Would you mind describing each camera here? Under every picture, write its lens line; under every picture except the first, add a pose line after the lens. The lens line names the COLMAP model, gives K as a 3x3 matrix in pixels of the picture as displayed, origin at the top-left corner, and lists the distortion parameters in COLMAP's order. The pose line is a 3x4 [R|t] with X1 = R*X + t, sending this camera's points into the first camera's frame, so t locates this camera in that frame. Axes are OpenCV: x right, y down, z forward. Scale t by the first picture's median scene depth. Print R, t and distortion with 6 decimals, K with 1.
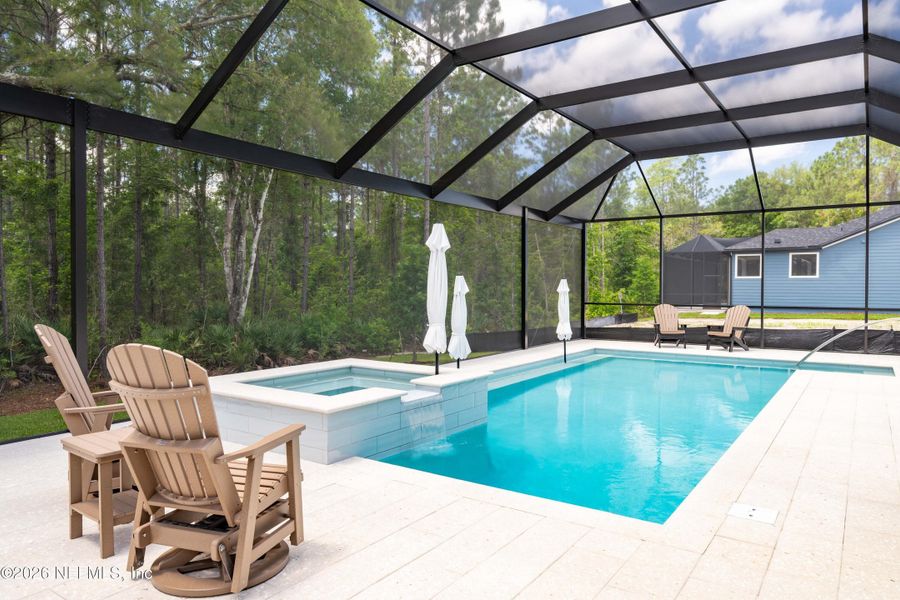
lens RADIAL K [[580.4, 0, 455.7], [0, 580.4, 295.3], [0, 0, 1]] dist [-0.000061, 0.000354]
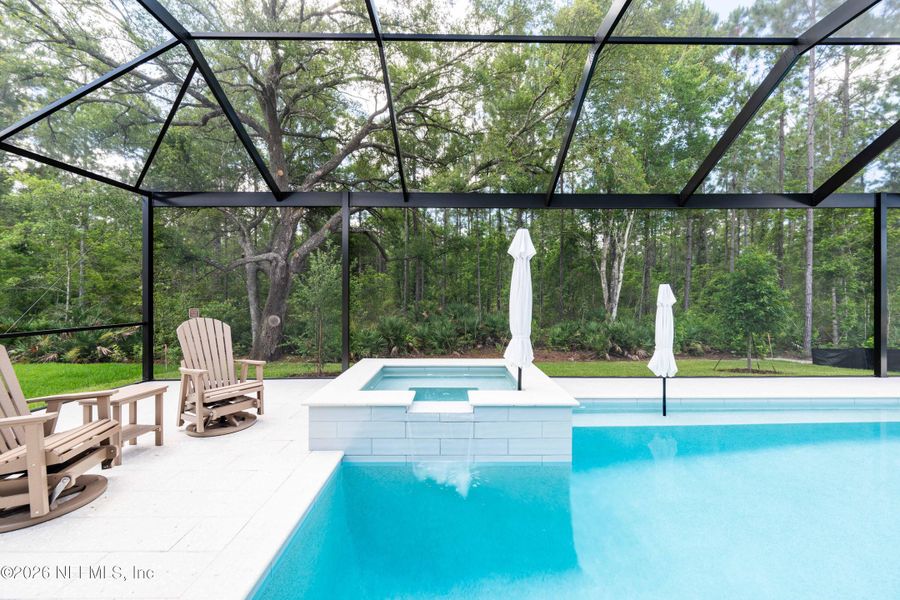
lens RADIAL K [[351.4, 0, 452.3], [0, 351.4, 298.0], [0, 0, 1]] dist [0.002115, 0.000195]
pose [[0.565798, -0.002345, -0.824541, 0.344493], [-0.008617, 0.999925, -0.008757, -0.004575], [0.824499, 0.012060, 0.565735, 0.536291]]
